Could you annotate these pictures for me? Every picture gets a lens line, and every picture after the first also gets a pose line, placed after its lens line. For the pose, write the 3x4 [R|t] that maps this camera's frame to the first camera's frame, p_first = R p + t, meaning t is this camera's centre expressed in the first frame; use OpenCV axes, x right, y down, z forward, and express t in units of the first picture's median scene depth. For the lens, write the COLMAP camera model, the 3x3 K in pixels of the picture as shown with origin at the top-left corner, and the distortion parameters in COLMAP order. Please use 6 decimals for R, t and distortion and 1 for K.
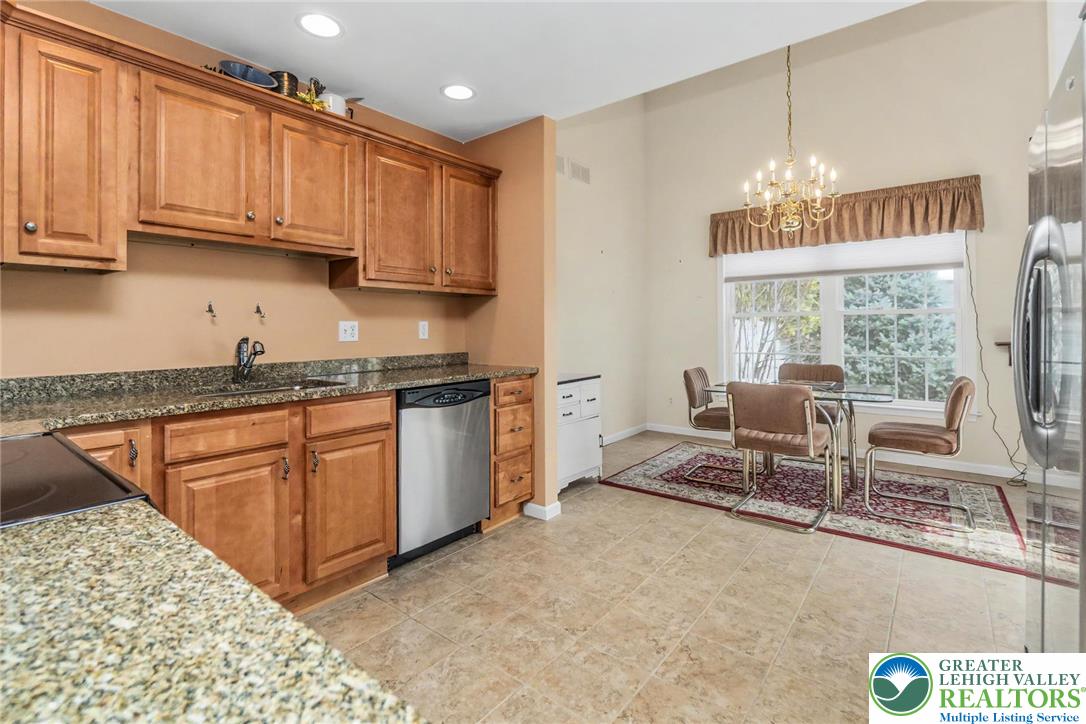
lens RADIAL K [[496.4, 0, 548.9], [0, 496.4, 325.2], [0, 0, 1]] dist [-0.000307, 0.000803]
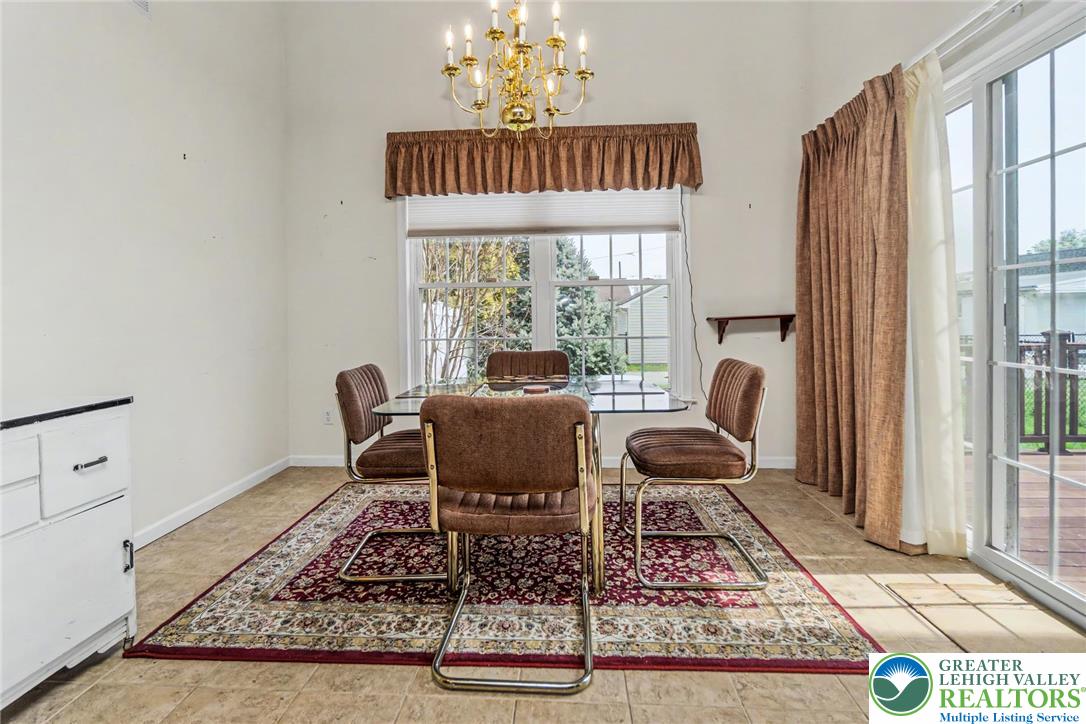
lens RADIAL K [[496.4, 0, 537.8], [0, 496.4, 324.2], [0, 0, 1]] dist [-0.000307, 0.000803]
pose [[0.823154, -0.011252, 0.567706, 0.139405], [0.003898, 0.999892, 0.014166, 0.030261], [-0.567805, -0.009447, 0.823109, 0.417708]]
